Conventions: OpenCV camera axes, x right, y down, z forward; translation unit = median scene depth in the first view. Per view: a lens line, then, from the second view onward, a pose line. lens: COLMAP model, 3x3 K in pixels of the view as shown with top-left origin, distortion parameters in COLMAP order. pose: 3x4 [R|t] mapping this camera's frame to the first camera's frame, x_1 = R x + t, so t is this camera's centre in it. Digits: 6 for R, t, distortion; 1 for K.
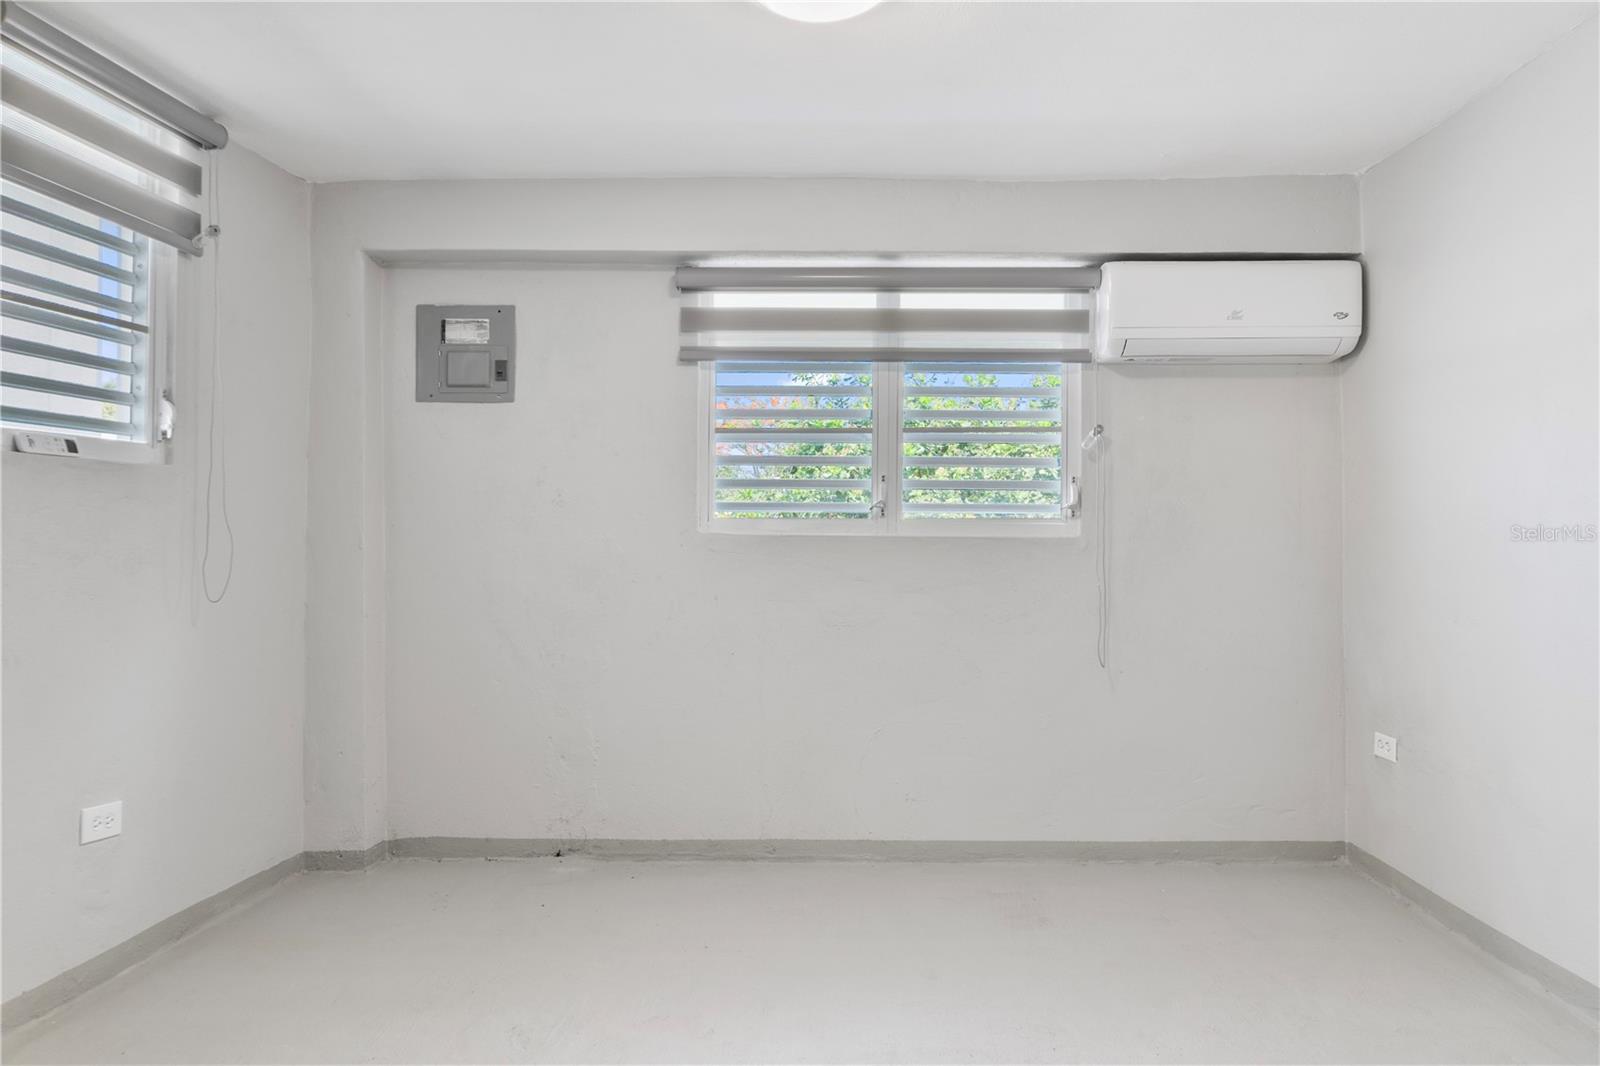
lens RADIAL K [[1104.3, 0, 799.4], [0, 1104.3, 495.6], [0, 0, 1]] dist [0.000548, -0.000239]
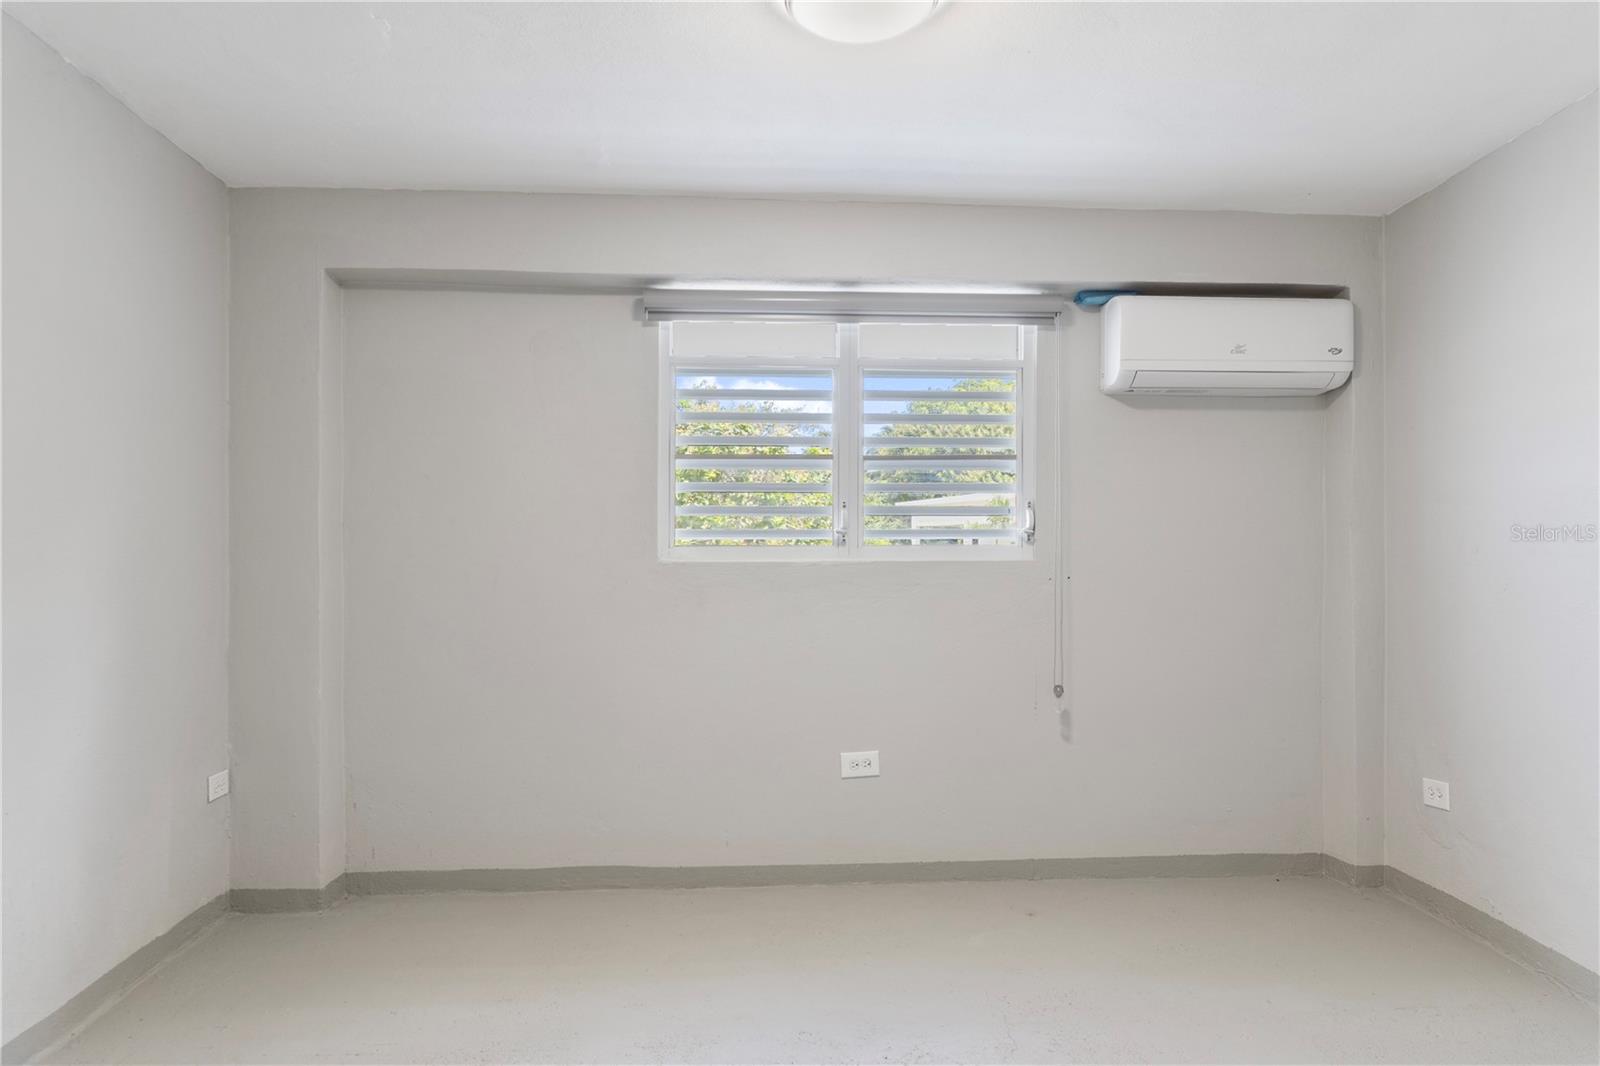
lens RADIAL K [[1128.3, 0, 800.0], [0, 1128.3, 533.0], [0, 0, 1]] dist [-0.005866, -0.001905]
pose [[0.996720, -0.001538, 0.080918, -0.103093], [0.000860, 0.999964, 0.008402, 0.002241], [-0.080928, -0.008305, 0.996685, -0.035709]]
